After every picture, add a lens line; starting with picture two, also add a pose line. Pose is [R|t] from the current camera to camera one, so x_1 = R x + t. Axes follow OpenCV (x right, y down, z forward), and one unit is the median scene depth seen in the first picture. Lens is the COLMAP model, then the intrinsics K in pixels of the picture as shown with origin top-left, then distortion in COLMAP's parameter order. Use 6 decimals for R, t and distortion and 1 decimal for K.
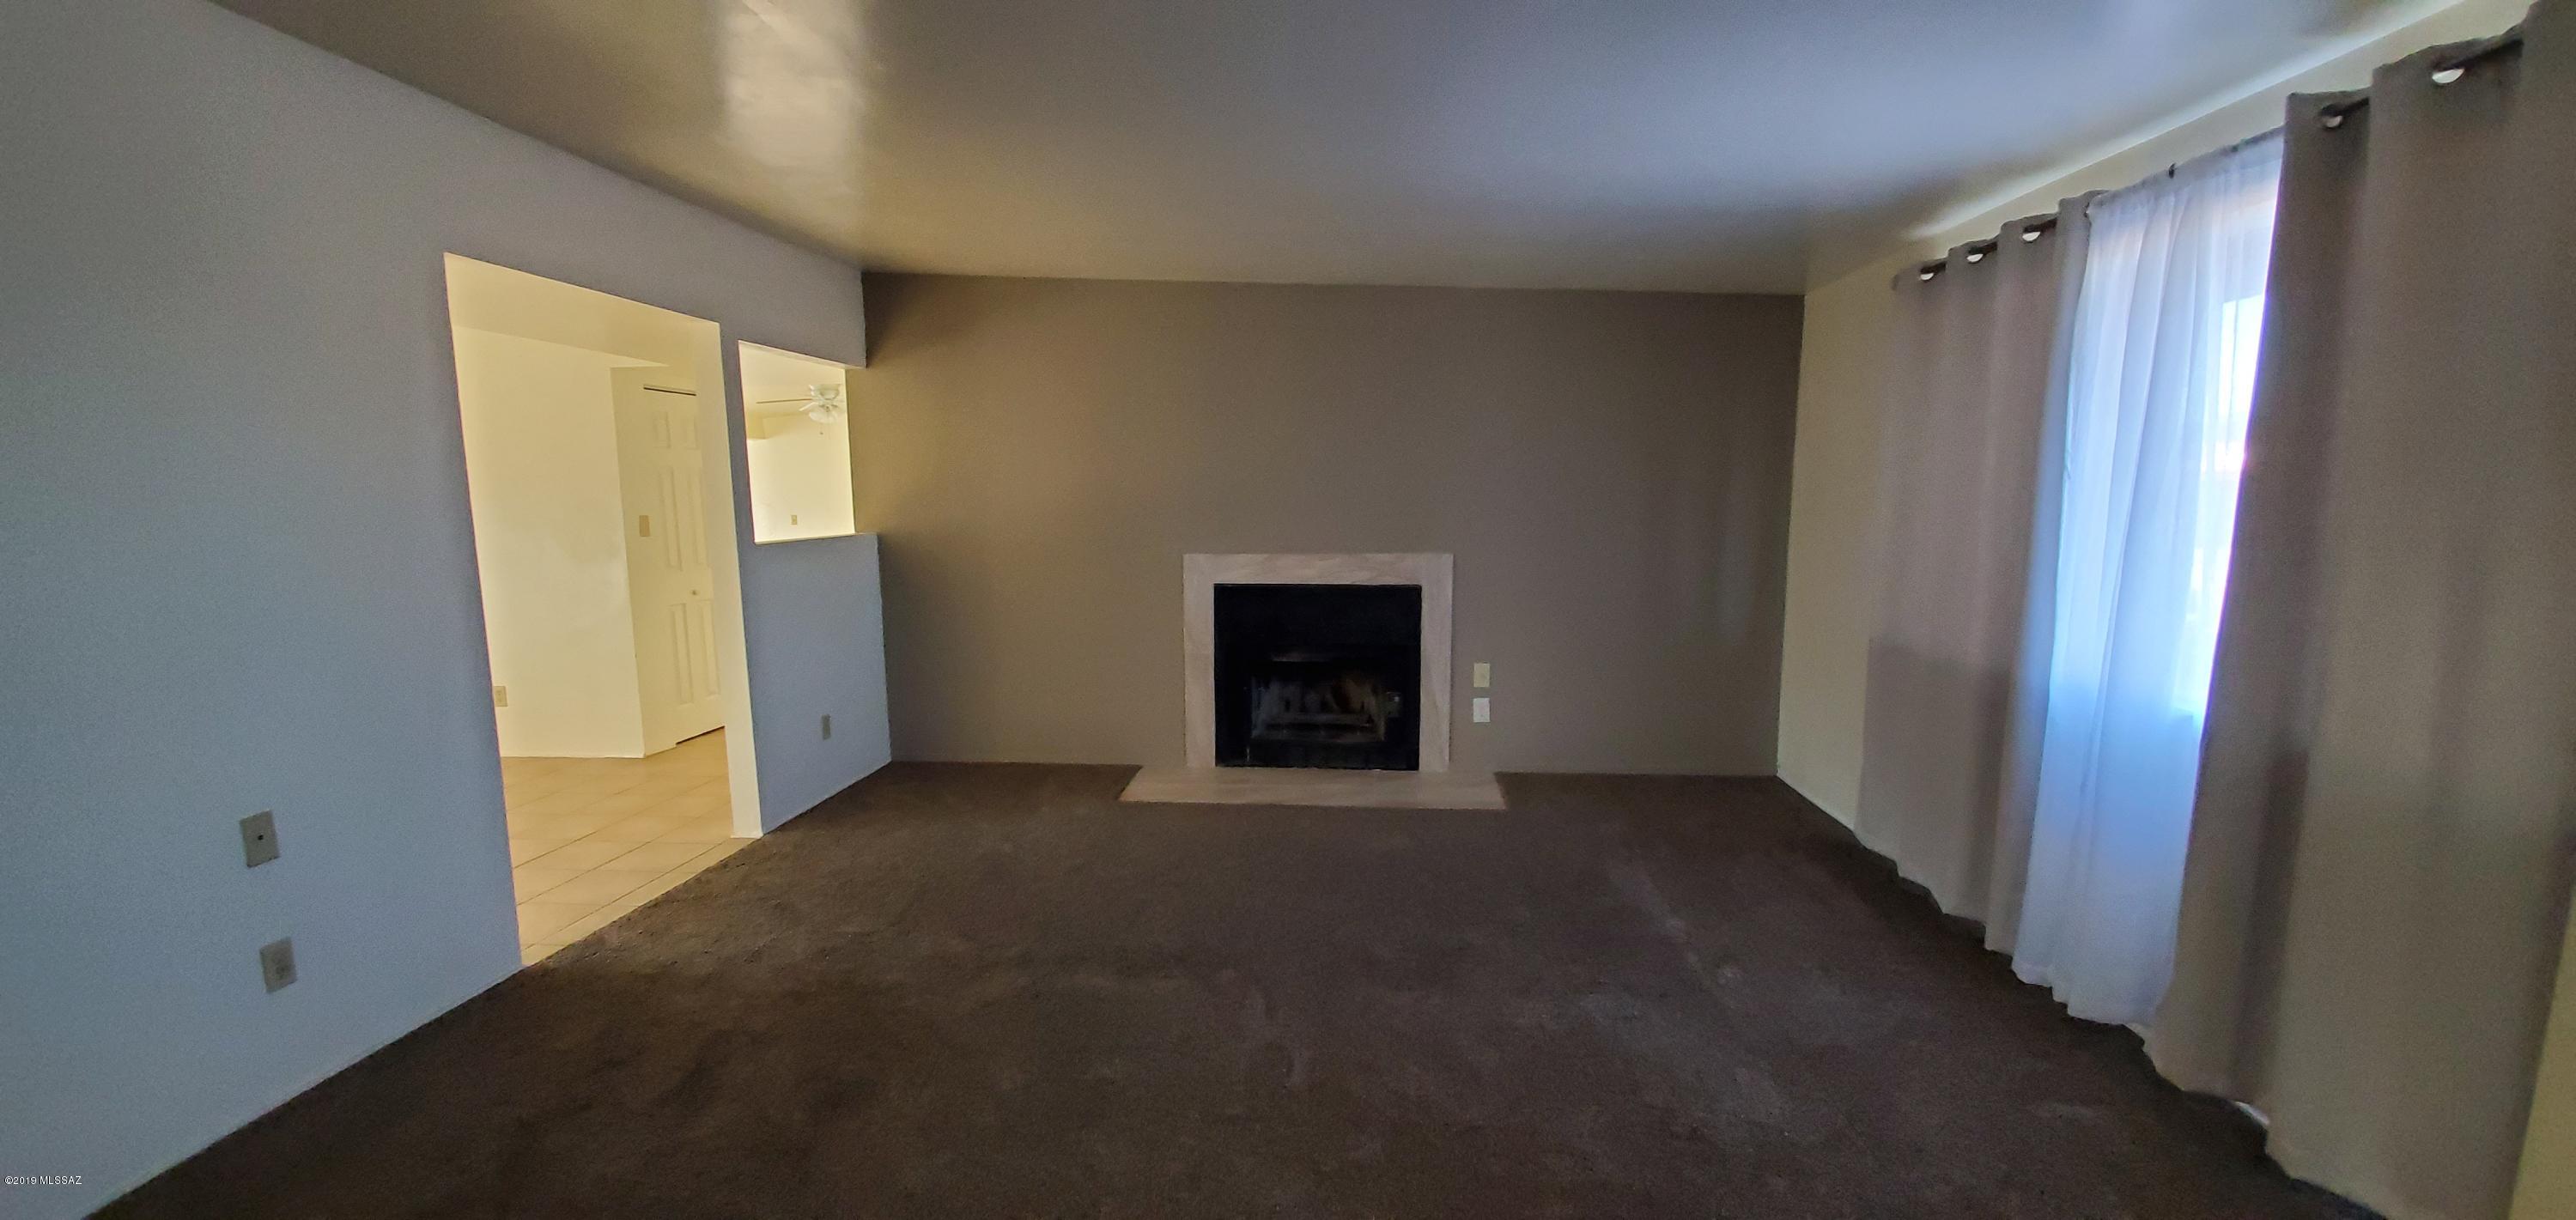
lens RADIAL K [[1019.8, 0, 1285.4], [0, 1019.8, 620.9], [0, 0, 1]] dist [0.001902, -0.013370]
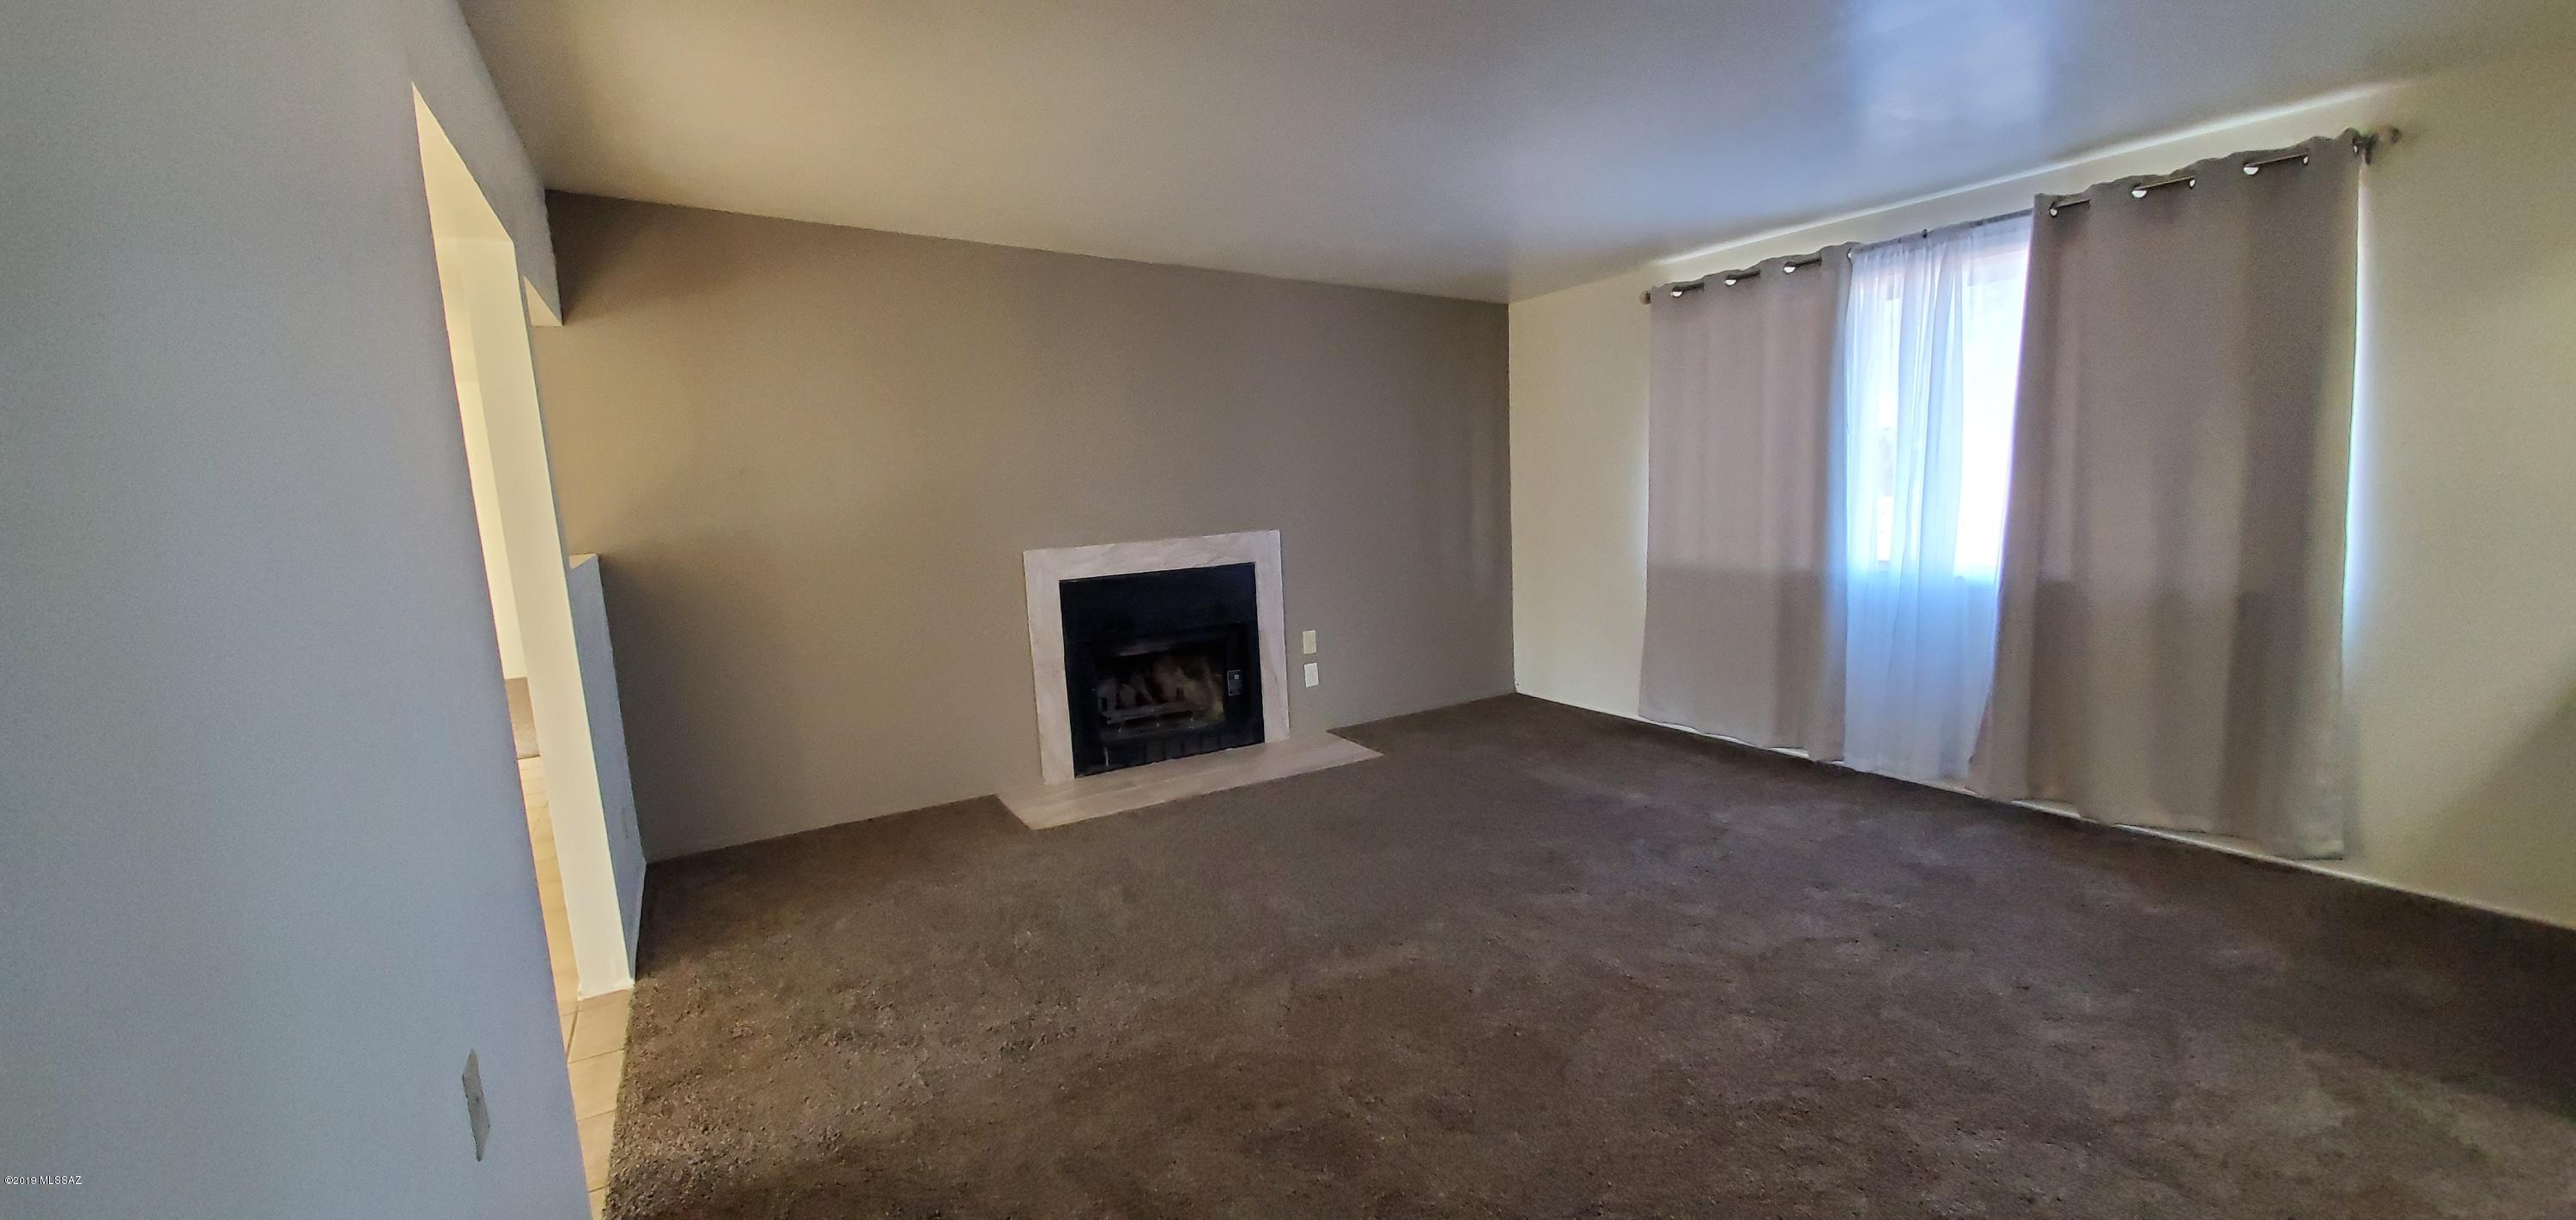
lens RADIAL K [[1008.2, 0, 1290.5], [0, 1008.2, 621.9], [0, 0, 1]] dist [0.001978, -0.012739]
pose [[0.817456, -0.113557, 0.564687, -0.423279], [0.116360, 0.992717, 0.031186, -0.003375], [-0.564116, 0.040214, 0.824716, 0.136697]]
